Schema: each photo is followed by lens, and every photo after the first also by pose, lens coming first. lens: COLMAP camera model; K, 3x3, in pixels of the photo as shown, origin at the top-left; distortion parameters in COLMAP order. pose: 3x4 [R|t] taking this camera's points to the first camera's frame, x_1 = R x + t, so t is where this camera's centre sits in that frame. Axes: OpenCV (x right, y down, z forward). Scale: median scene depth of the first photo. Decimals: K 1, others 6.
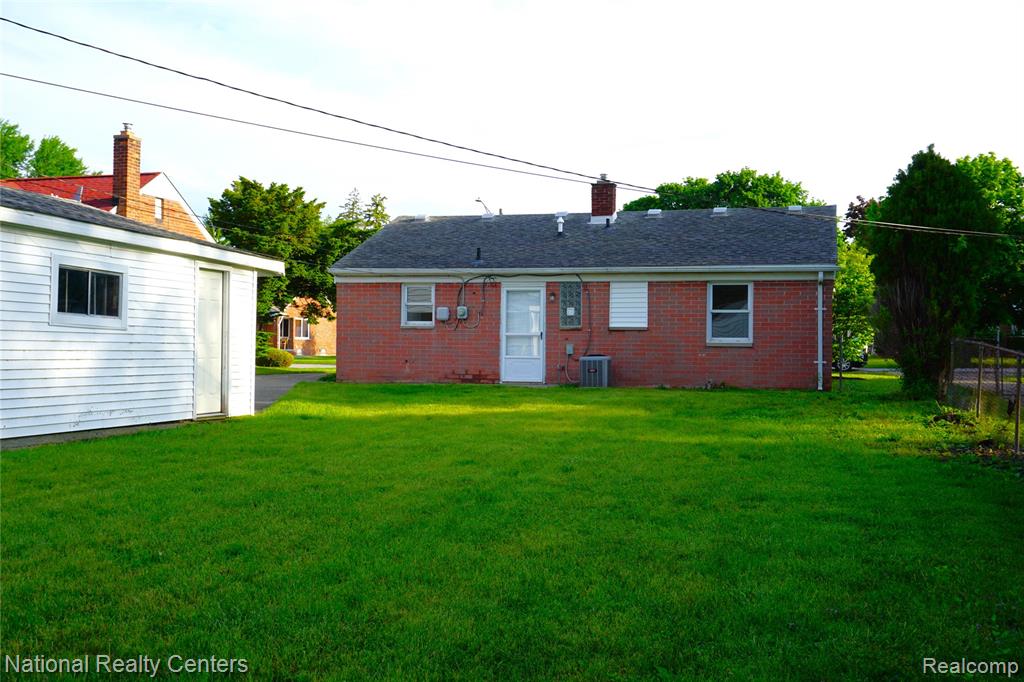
lens RADIAL K [[1113.9, 0, 512.0], [0, 1113.9, 341.0], [0, 0, 1]] dist [0.000068, 0.049605]
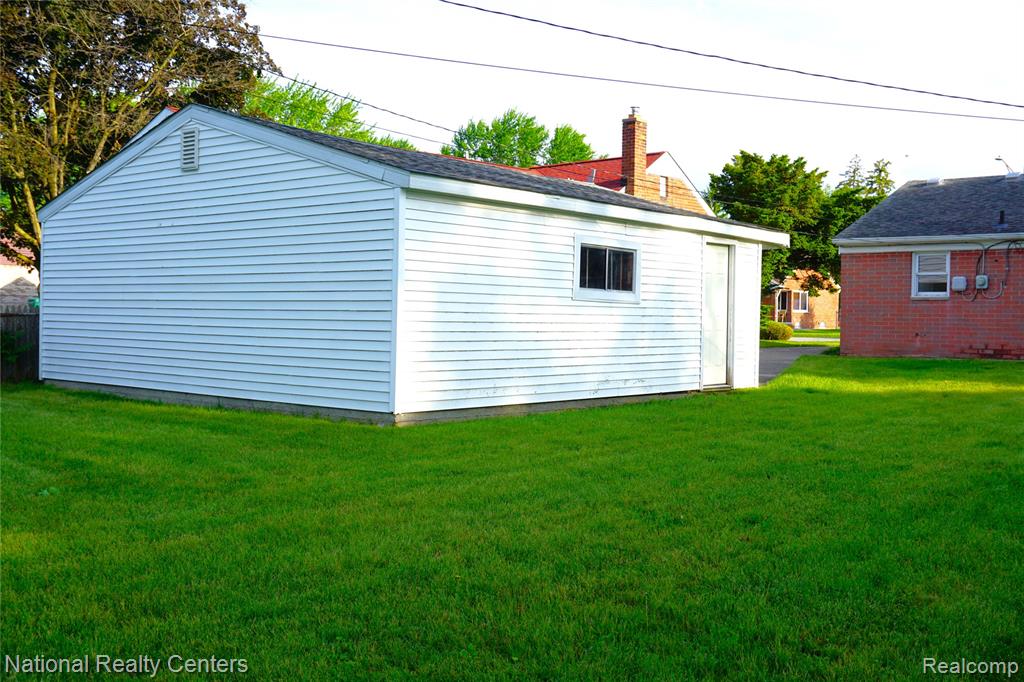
lens RADIAL K [[1113.9, 0, 512.0], [0, 1113.9, 341.0], [0, 0, 1]] dist [0.000068, 0.049605]
pose [[0.905414, 0.006473, -0.424481, -0.006663], [0.003792, 0.999721, 0.023332, 0.000258], [0.424513, -0.022734, 0.905136, -0.004022]]
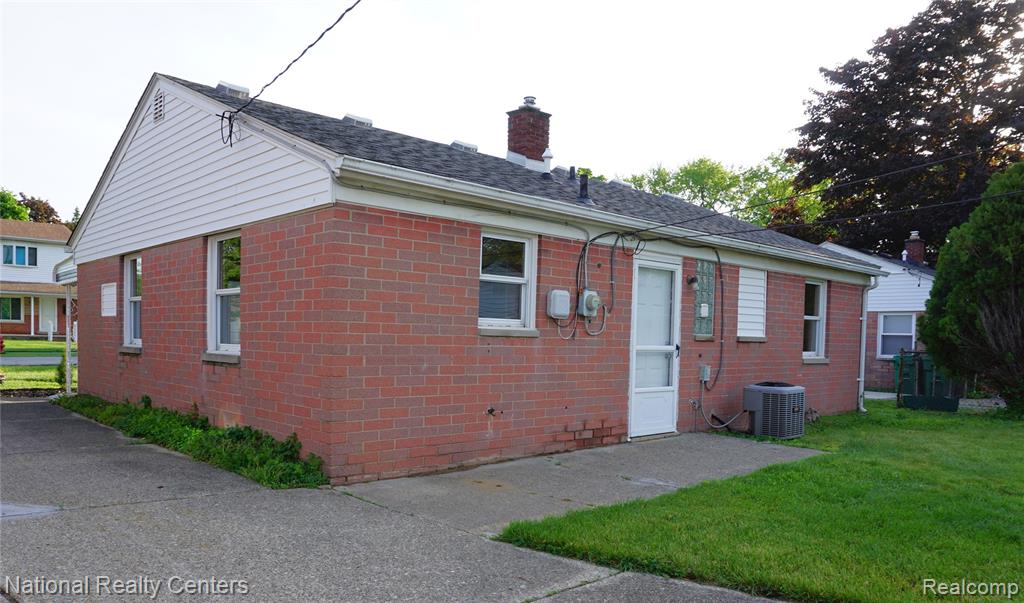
lens RADIAL K [[731.4, 0, 511.7], [0, 731.4, 364.3], [0, 0, 1]] dist [0.000680, 0.000109]
pose [[0.539823, -0.030607, 0.841222, -0.492314], [-0.023053, 0.998426, 0.051120, -0.022205], [-0.841463, -0.046988, 0.538268, 1.278498]]
